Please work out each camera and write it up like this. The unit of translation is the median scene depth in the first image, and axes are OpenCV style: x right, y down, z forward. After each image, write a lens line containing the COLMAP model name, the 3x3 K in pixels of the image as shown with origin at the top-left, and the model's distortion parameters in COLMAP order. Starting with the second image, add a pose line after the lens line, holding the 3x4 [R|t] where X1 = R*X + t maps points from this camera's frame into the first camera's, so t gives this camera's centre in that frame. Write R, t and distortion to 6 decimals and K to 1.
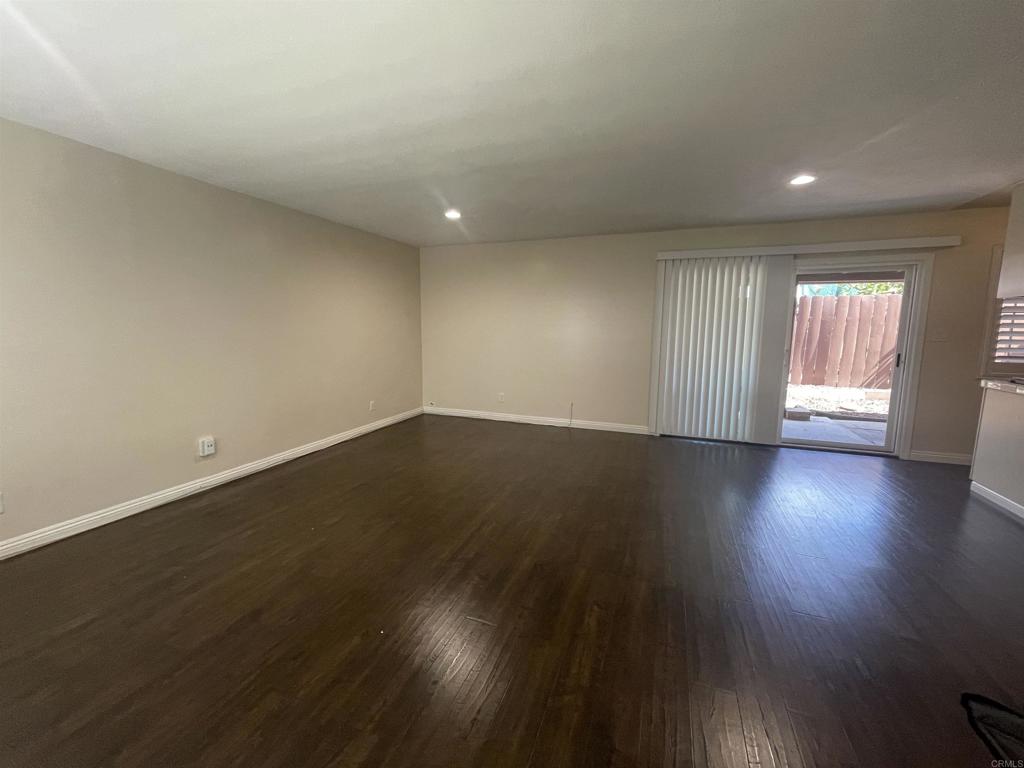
lens RADIAL K [[412.5, 0, 512.0], [0, 412.5, 384.0], [0, 0, 1]] dist [-0.000527, -0.000107]
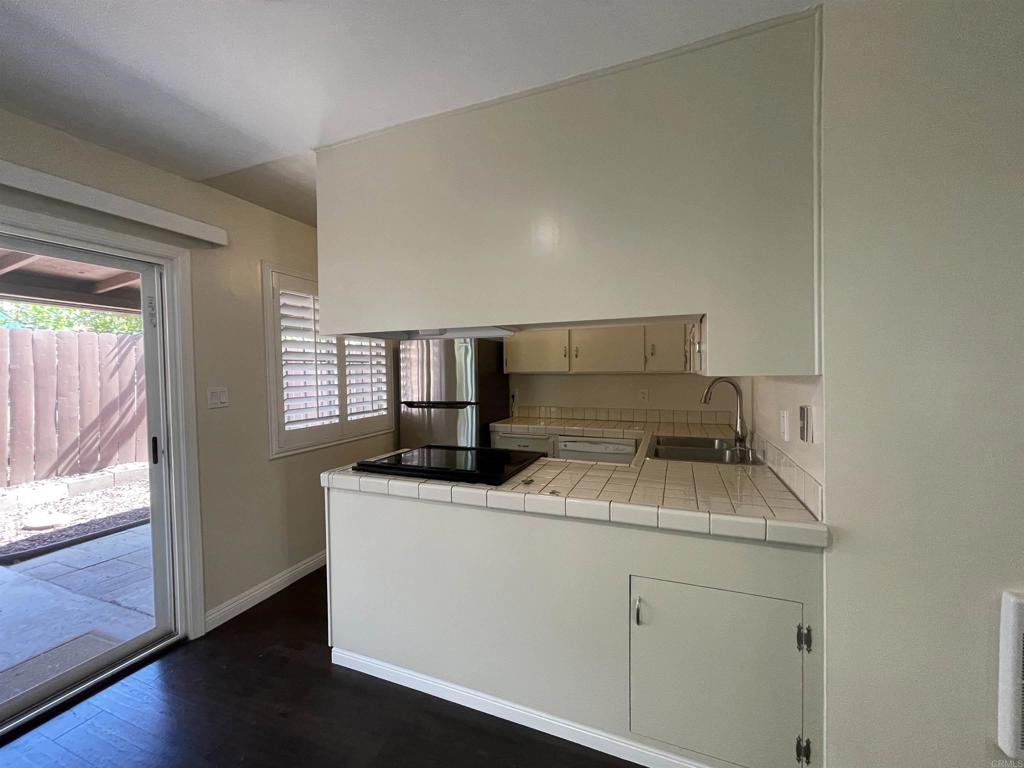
lens RADIAL K [[422.6, 0, 506.7], [0, 422.6, 379.4], [0, 0, 1]] dist [-0.001510, -0.000401]
pose [[0.021574, -0.025069, 0.999453, 0.433206], [0.153775, 0.987873, 0.021460, -0.087276], [-0.987870, 0.153228, 0.025168, 0.549351]]
